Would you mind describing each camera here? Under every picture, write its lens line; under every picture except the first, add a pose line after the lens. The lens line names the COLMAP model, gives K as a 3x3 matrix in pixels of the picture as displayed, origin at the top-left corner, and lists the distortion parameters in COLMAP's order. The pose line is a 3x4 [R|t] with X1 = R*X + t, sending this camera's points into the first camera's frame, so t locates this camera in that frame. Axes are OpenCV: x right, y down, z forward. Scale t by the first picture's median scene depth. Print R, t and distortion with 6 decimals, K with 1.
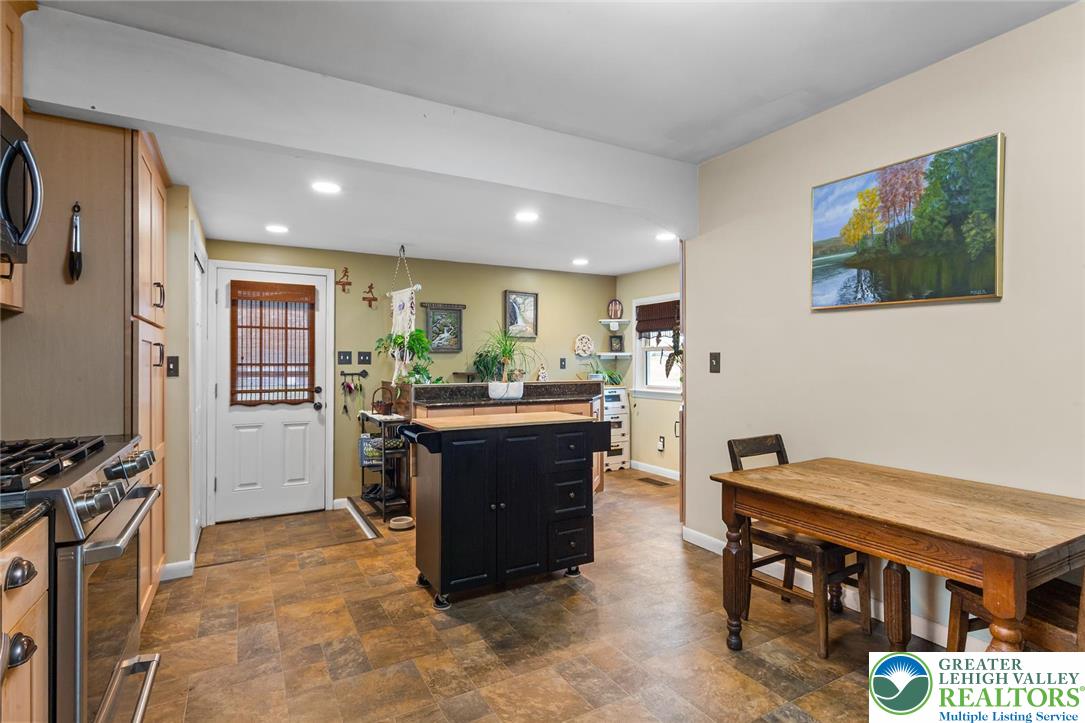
lens RADIAL K [[532.2, 0, 552.4], [0, 532.2, 360.8], [0, 0, 1]] dist [-0.000950, 0.002559]
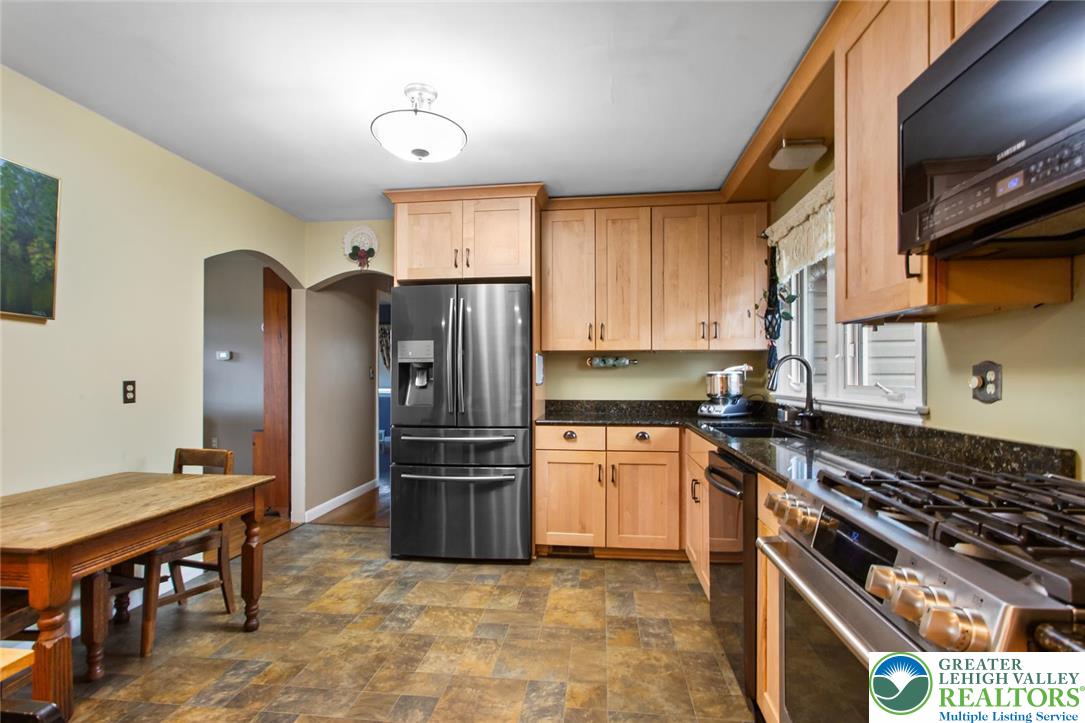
lens RADIAL K [[532.2, 0, 546.1], [0, 532.2, 366.6], [0, 0, 1]] dist [-0.000950, 0.002559]
pose [[-0.795250, -0.000036, 0.606282, -0.682188], [-0.007073, 0.999932, -0.009218, -0.016674], [-0.606241, -0.011619, -0.795196, 1.239149]]
